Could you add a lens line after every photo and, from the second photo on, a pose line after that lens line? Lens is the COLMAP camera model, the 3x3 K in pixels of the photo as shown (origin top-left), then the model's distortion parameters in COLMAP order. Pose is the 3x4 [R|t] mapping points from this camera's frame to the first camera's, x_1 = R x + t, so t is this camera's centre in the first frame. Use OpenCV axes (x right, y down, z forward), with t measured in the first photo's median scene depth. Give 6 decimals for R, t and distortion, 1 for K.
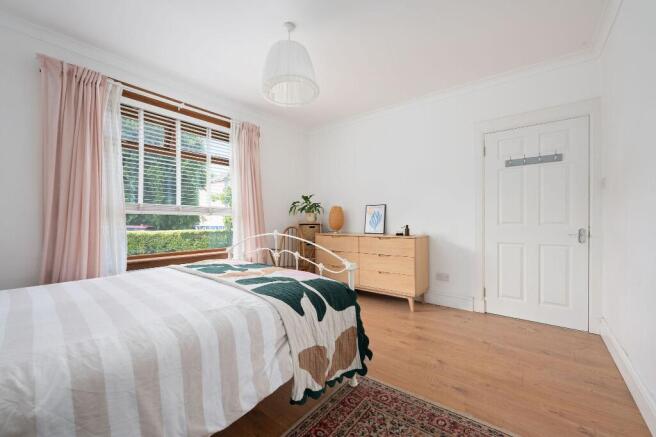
lens RADIAL K [[260.7, 0, 335.4], [0, 260.7, 218.5], [0, 0, 1]] dist [-0.000934, -0.000060]
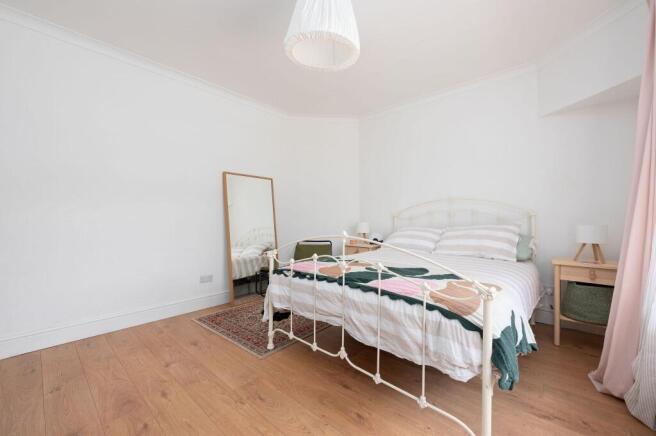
lens RADIAL K [[264.9, 0, 326.5], [0, 264.9, 221.8], [0, 0, 1]] dist [-0.000447, -0.000029]
pose [[-0.996330, -0.004784, 0.085464, -0.211799], [-0.003141, 0.999808, 0.019354, 0.005841], [-0.085540, 0.019015, -0.996153, 1.580024]]
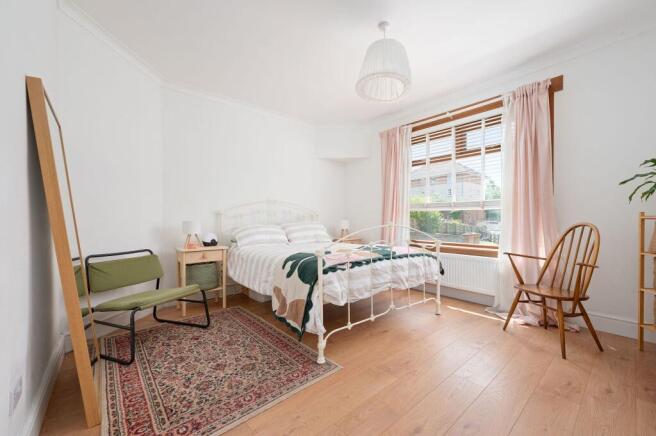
lens RADIAL K [[264.9, 0, 326.5], [0, 264.9, 221.8], [0, 0, 1]] dist [-0.000447, -0.000029]
pose [[-0.213580, 0.001827, -0.976924, 0.803035], [-0.000120, 0.999998, 0.001897, 0.039586], [0.976926, 0.000522, -0.213580, 0.892738]]
